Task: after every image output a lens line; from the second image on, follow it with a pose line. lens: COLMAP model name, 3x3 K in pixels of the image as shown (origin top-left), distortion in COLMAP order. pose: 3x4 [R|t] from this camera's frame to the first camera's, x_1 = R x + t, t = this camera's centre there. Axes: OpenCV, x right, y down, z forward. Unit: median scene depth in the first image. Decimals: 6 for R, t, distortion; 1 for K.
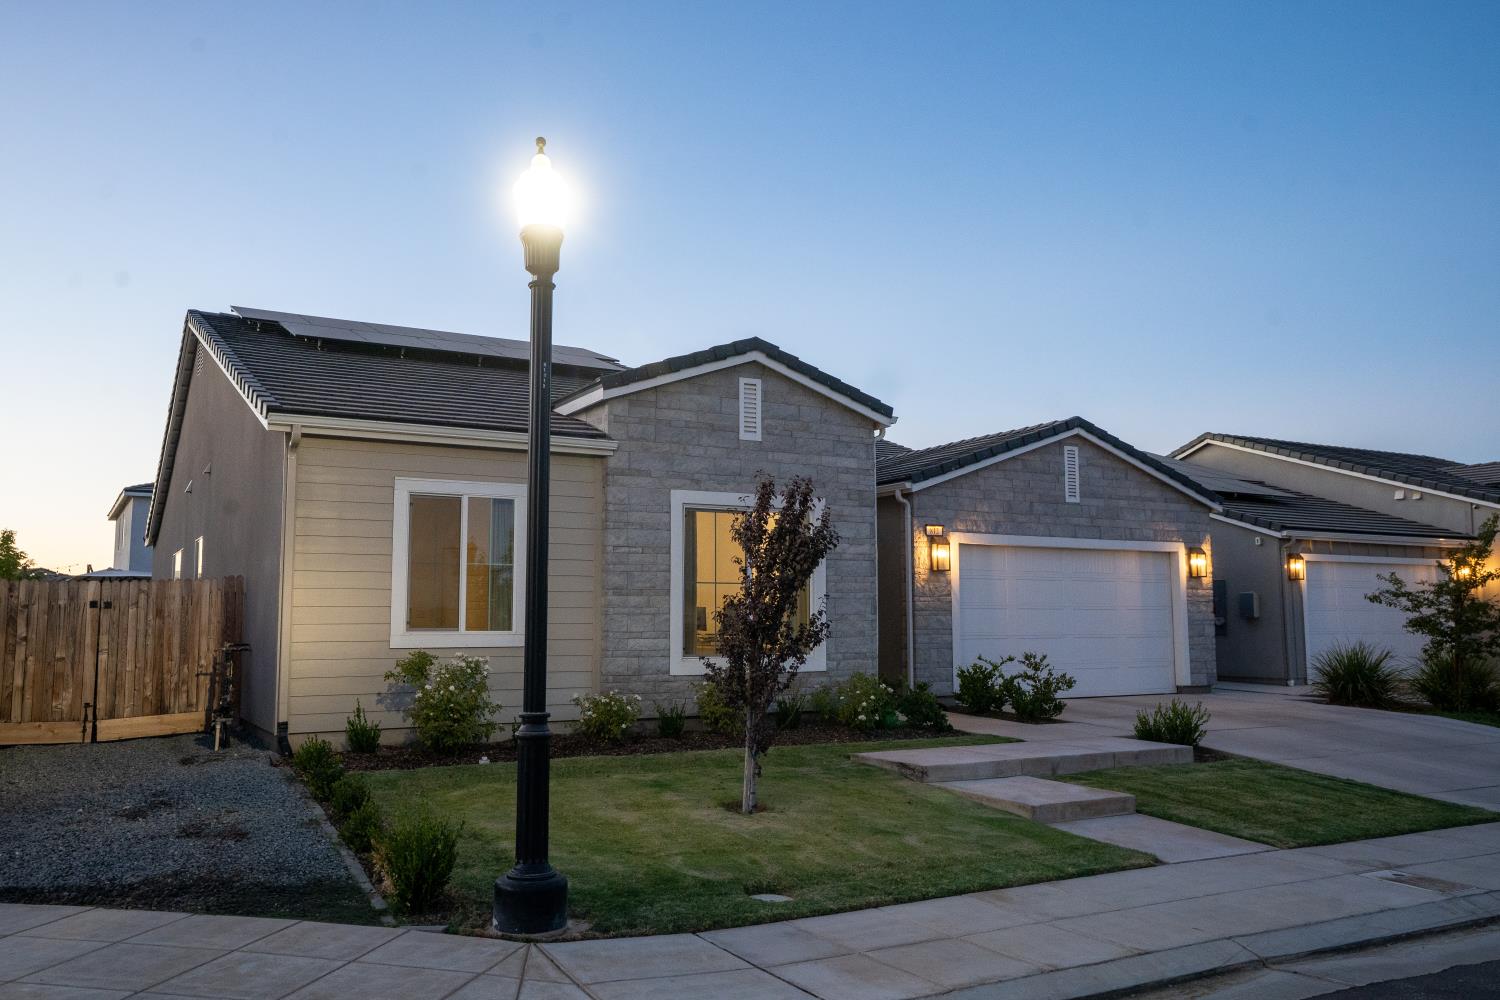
lens RADIAL K [[1189.9, 0, 750.3], [0, 1189.9, 504.2], [0, 0, 1]] dist [0.018126, 0.030110]
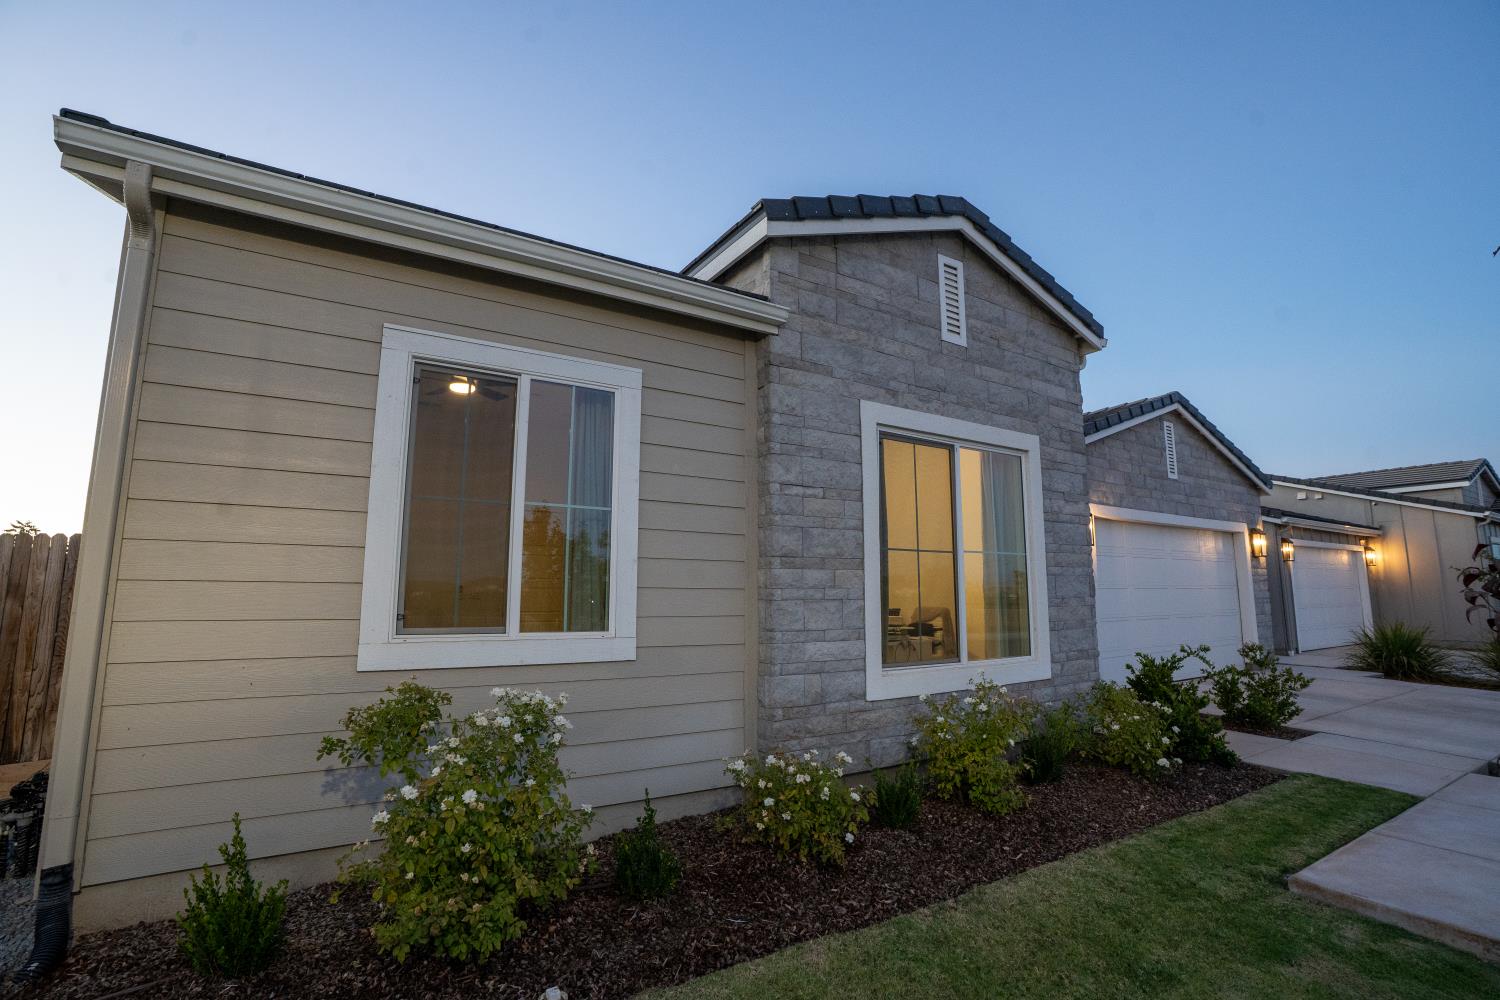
lens RADIAL K [[695.9, 0, 755.0], [0, 695.9, 493.8], [0, 0, 1]] dist [-0.057409, 0.016650]
pose [[0.998264, 0.011178, 0.057831, -0.135759], [-0.008530, 0.998912, -0.045839, 0.051708], [-0.058281, 0.045266, 0.997273, 0.606999]]
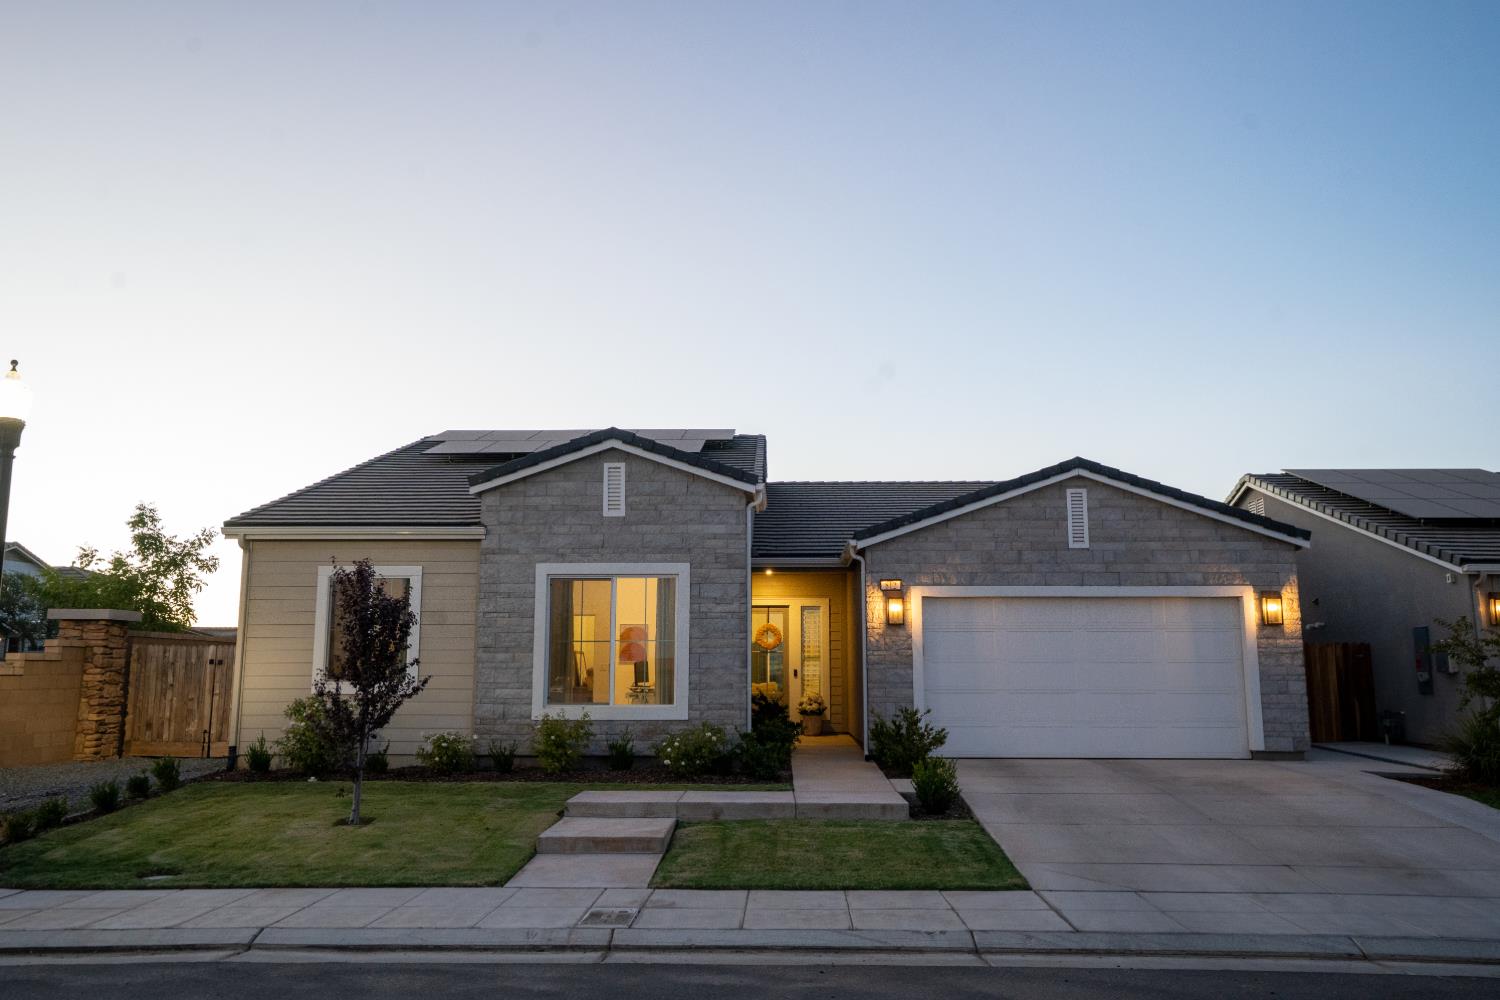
lens RADIAL K [[1189.9, 0, 750.1], [0, 1189.9, 491.0], [0, 0, 1]] dist [0.018126, 0.030110]
pose [[0.855428, -0.076876, -0.512184, 0.699913], [0.048485, 0.996466, -0.068586, 0.007240], [0.515647, 0.033837, 0.856133, 0.077739]]
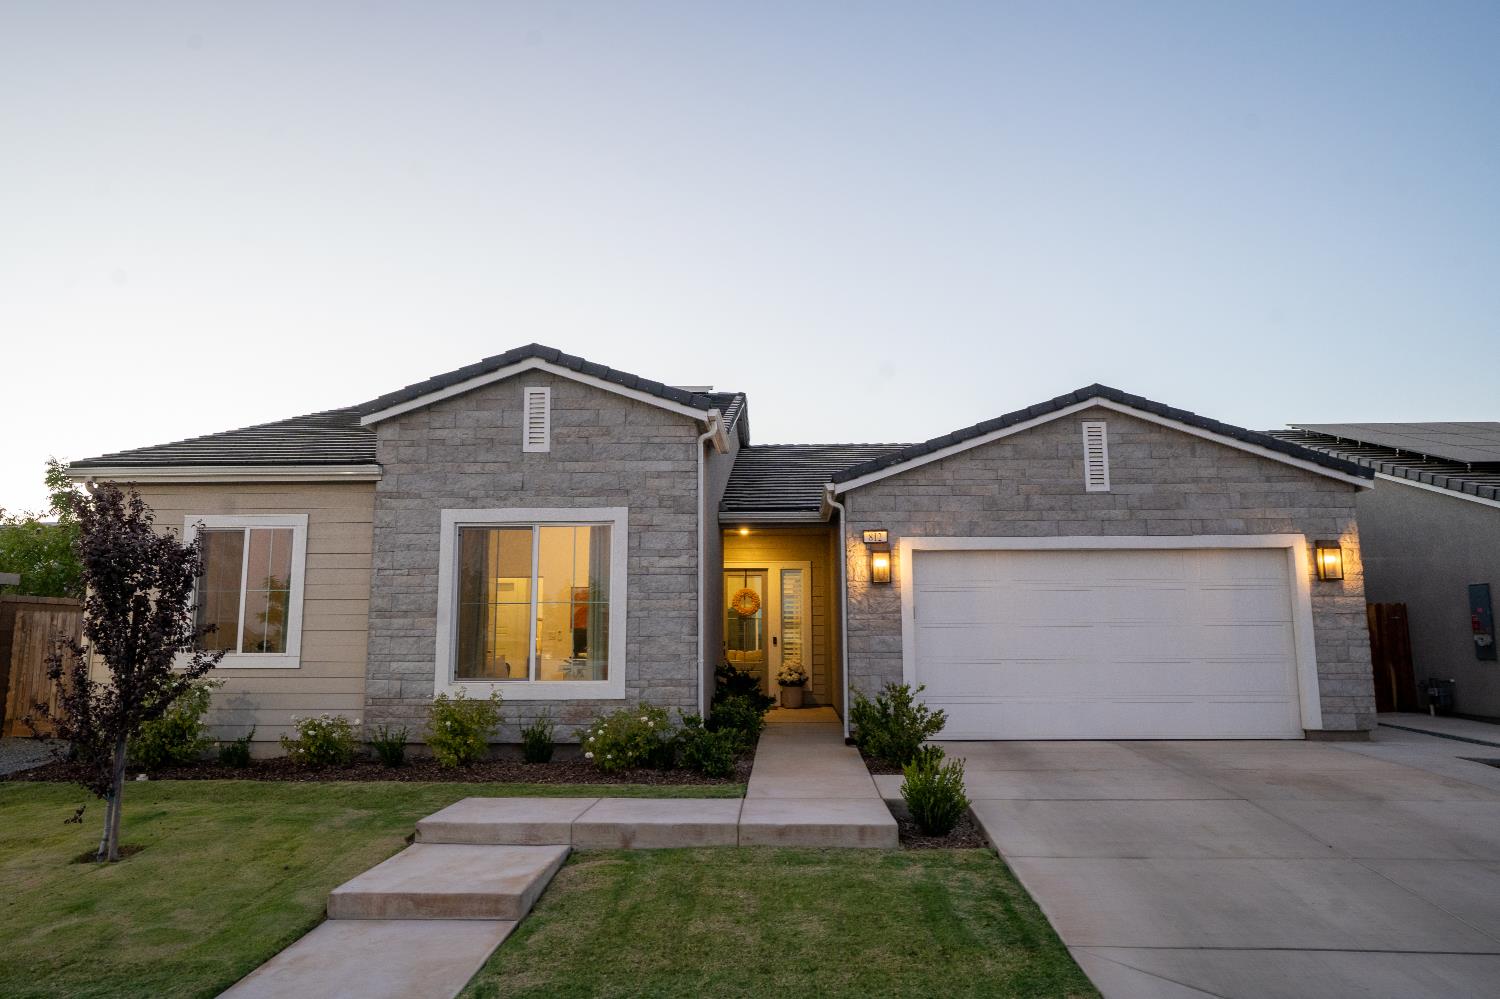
lens RADIAL K [[994.3, 0, 750.7], [0, 994.3, 500.0], [0, 0, 1]] dist [-0.015466, 0.028262]
pose [[0.848289, -0.076759, -0.523941, 0.551396], [0.054275, 0.996831, -0.058164, 0.039496], [0.526745, 0.020903, 0.849766, 0.414349]]
